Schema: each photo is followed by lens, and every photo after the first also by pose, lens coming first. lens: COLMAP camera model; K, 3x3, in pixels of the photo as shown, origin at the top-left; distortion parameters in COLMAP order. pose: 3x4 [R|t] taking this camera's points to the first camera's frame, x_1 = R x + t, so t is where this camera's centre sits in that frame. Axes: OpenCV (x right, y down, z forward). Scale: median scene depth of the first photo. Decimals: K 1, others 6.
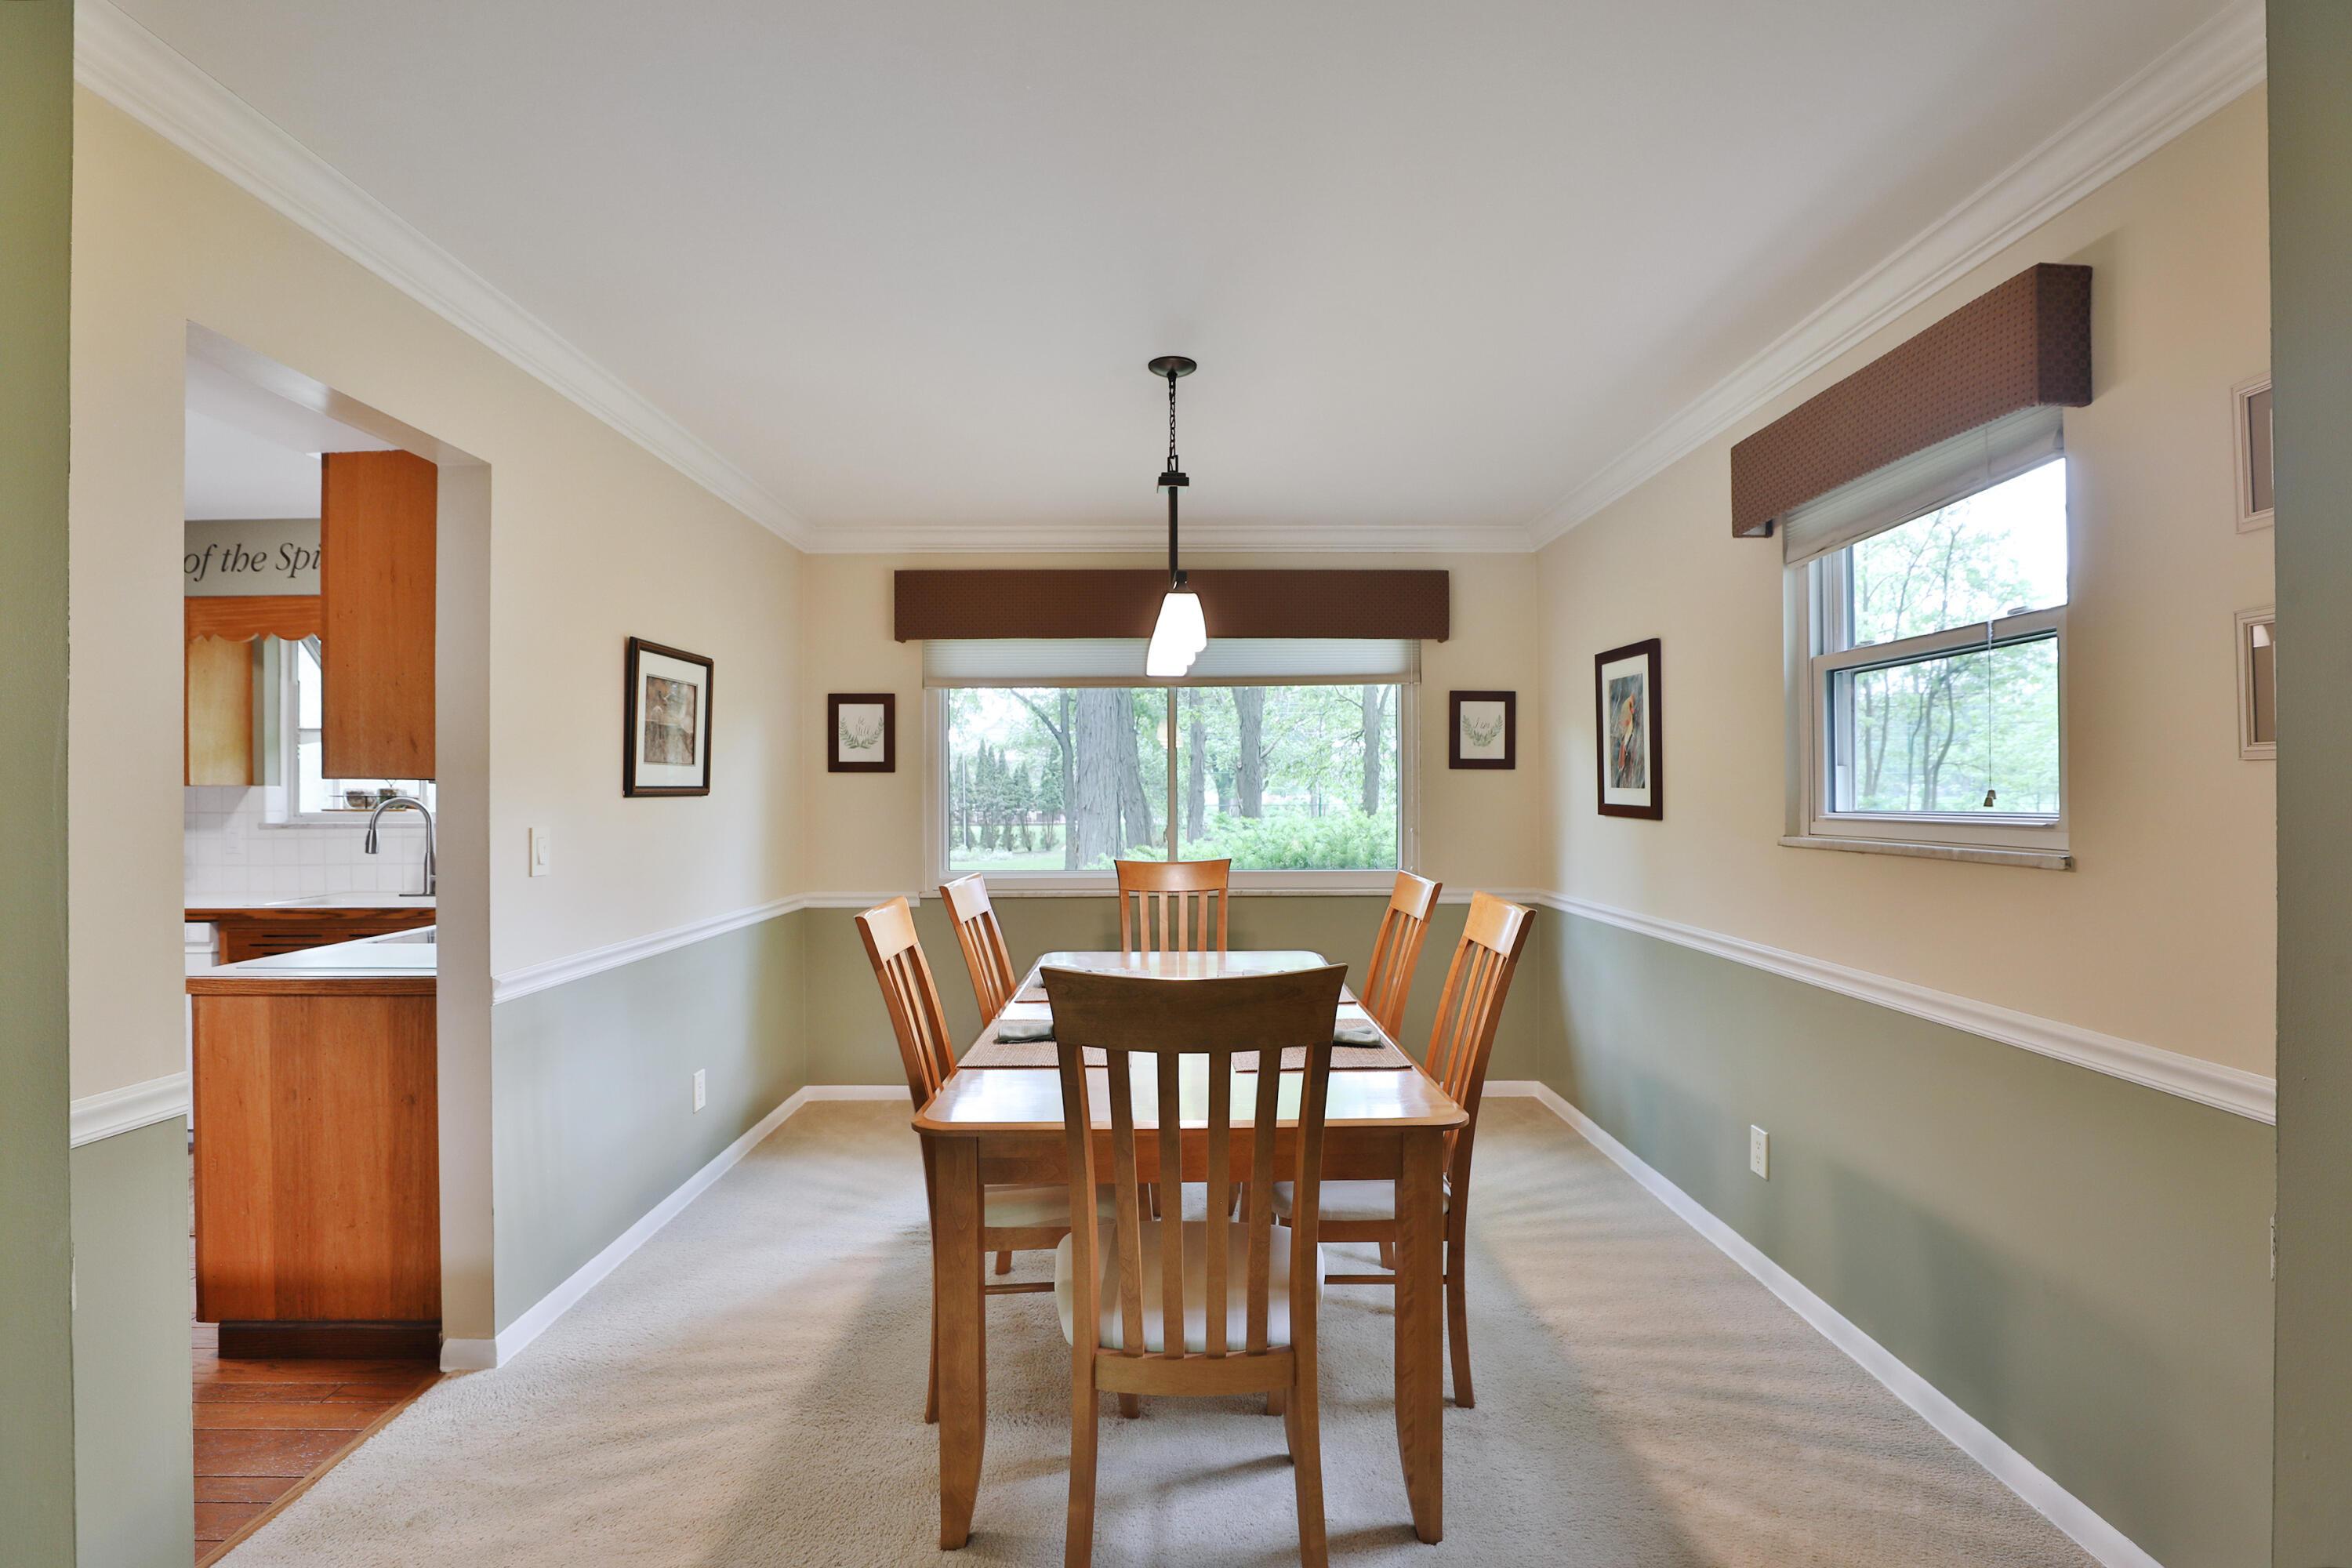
lens RADIAL K [[1081.8, 0, 1177.3], [0, 1081.8, 786.5], [0, 0, 1]] dist [-0.032717, 0.008283]
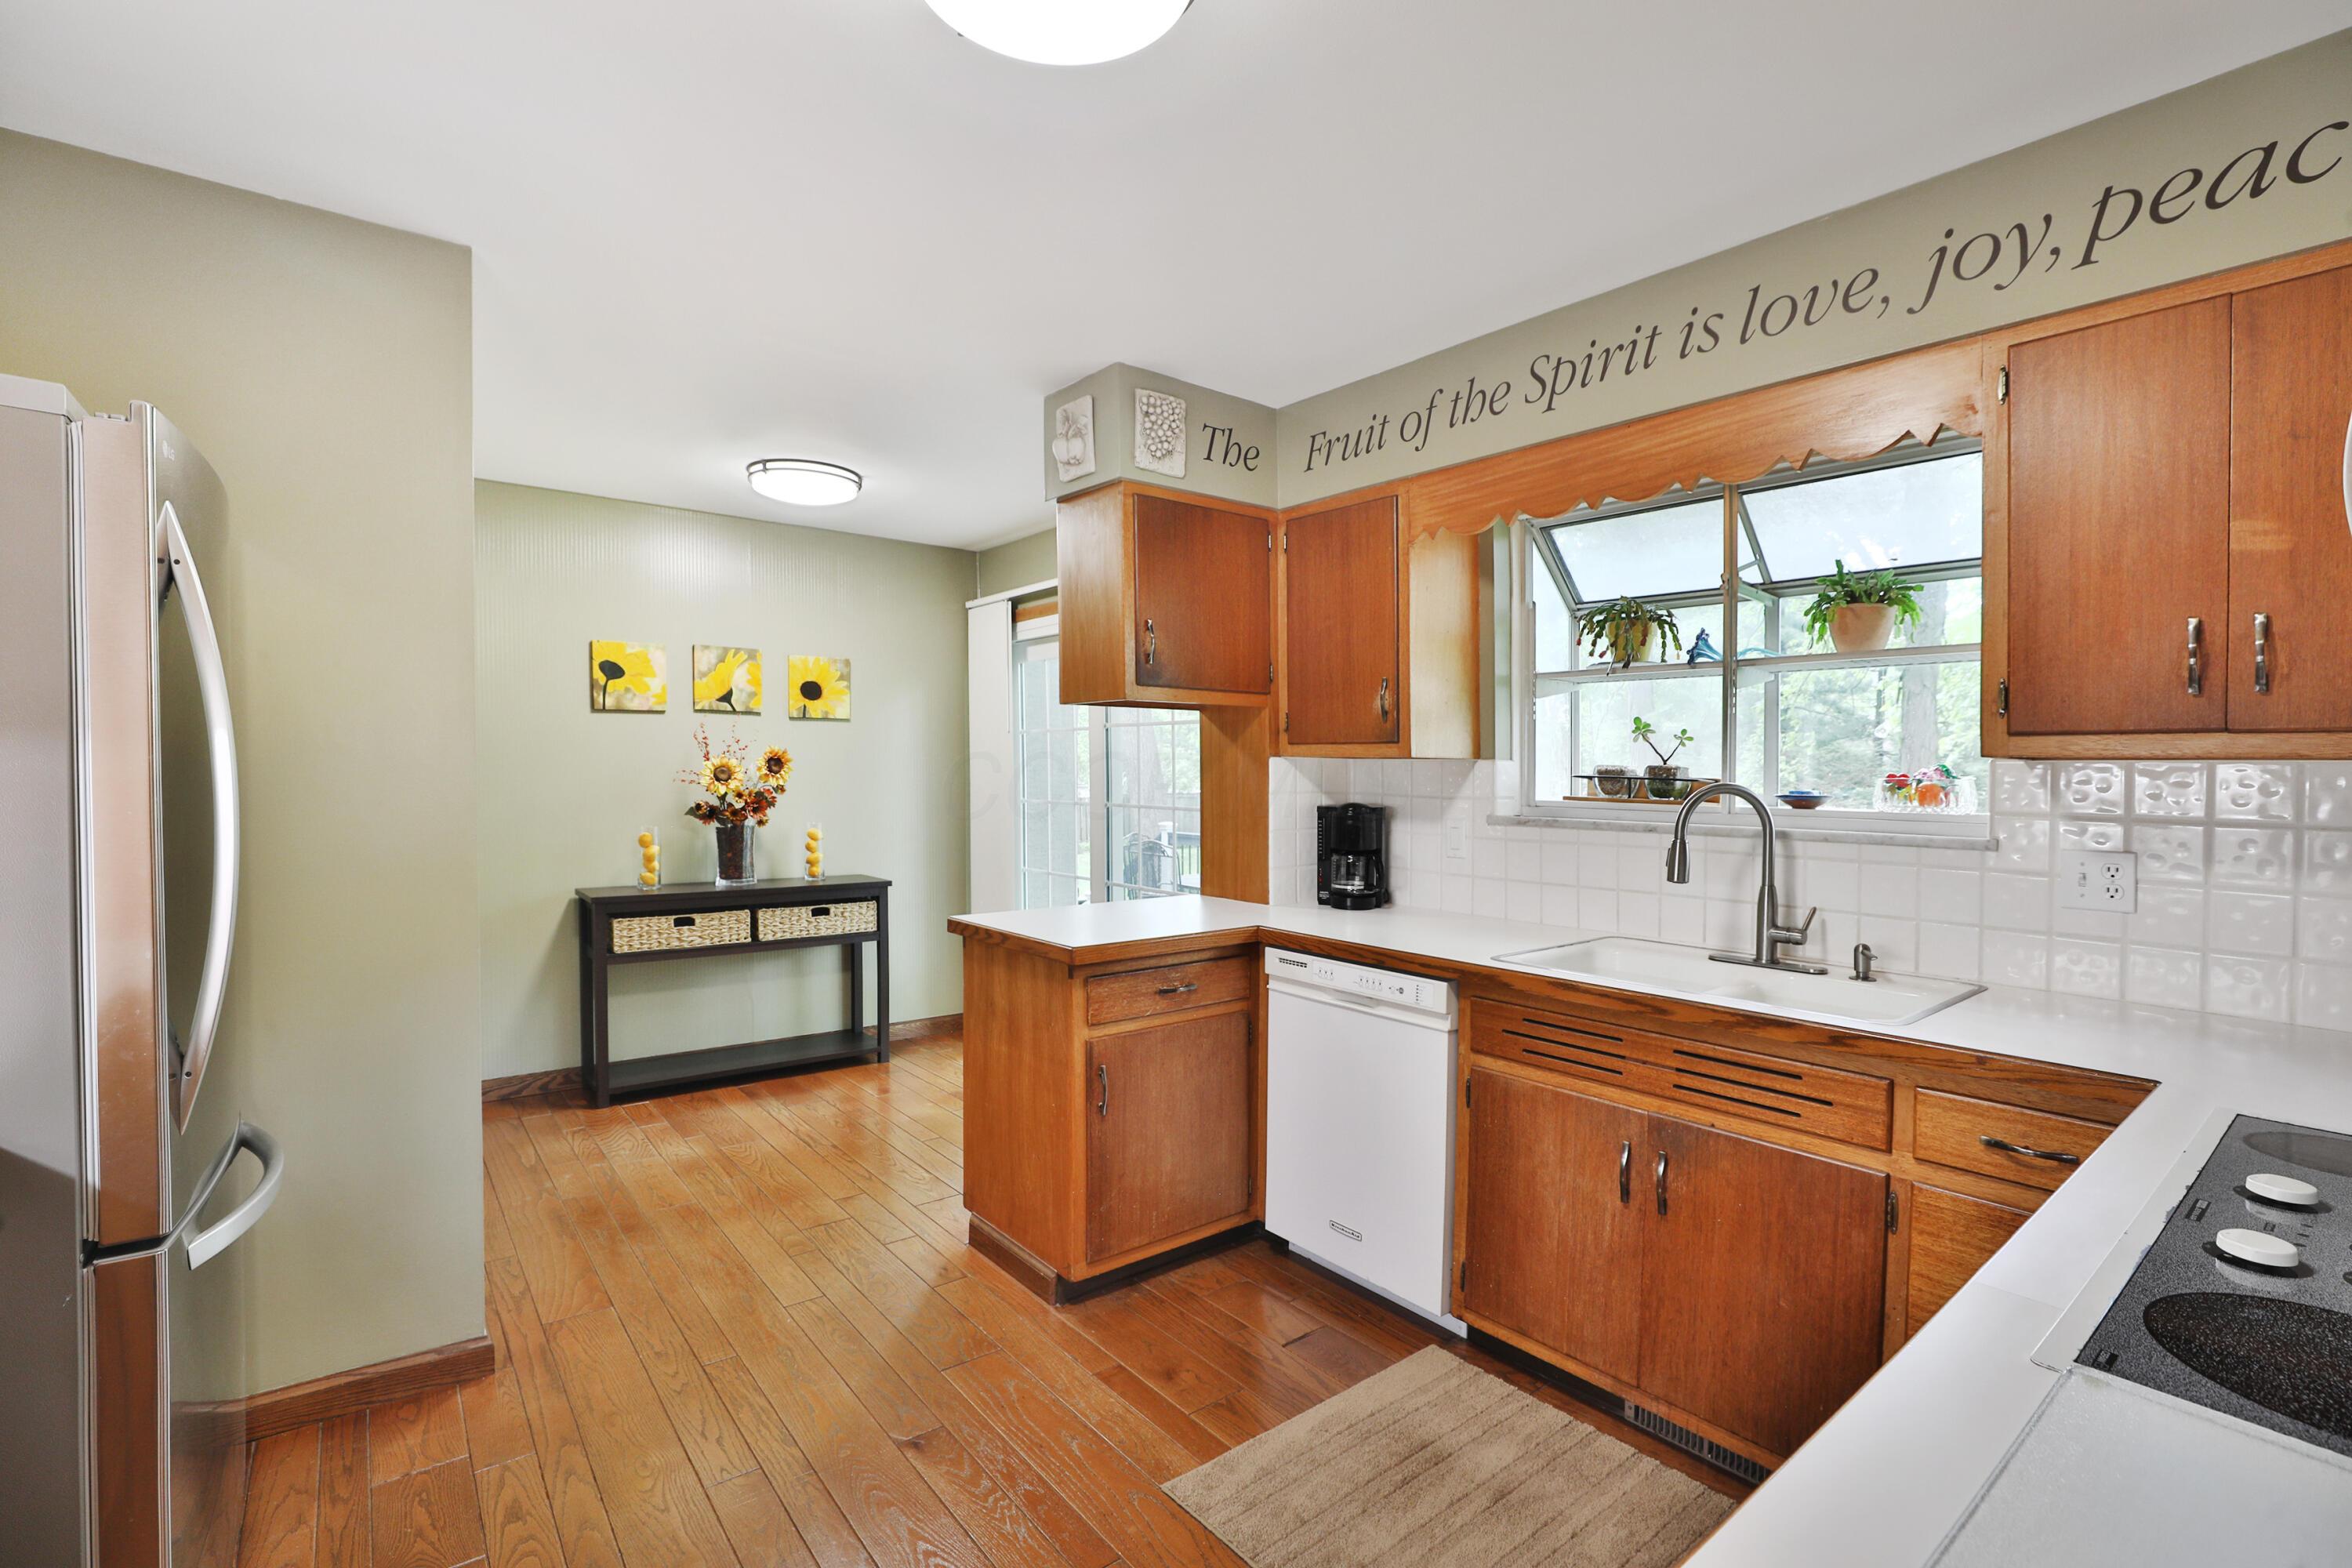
lens RADIAL K [[1081.8, 0, 1177.3], [0, 1081.8, 786.5], [0, 0, 1]] dist [-0.032717, 0.008283]
pose [[0.627606, 0.017770, -0.778328, -0.487629], [-0.002674, 0.999783, 0.020671, 0.003290], [0.778526, -0.010892, 0.627517, 0.450882]]
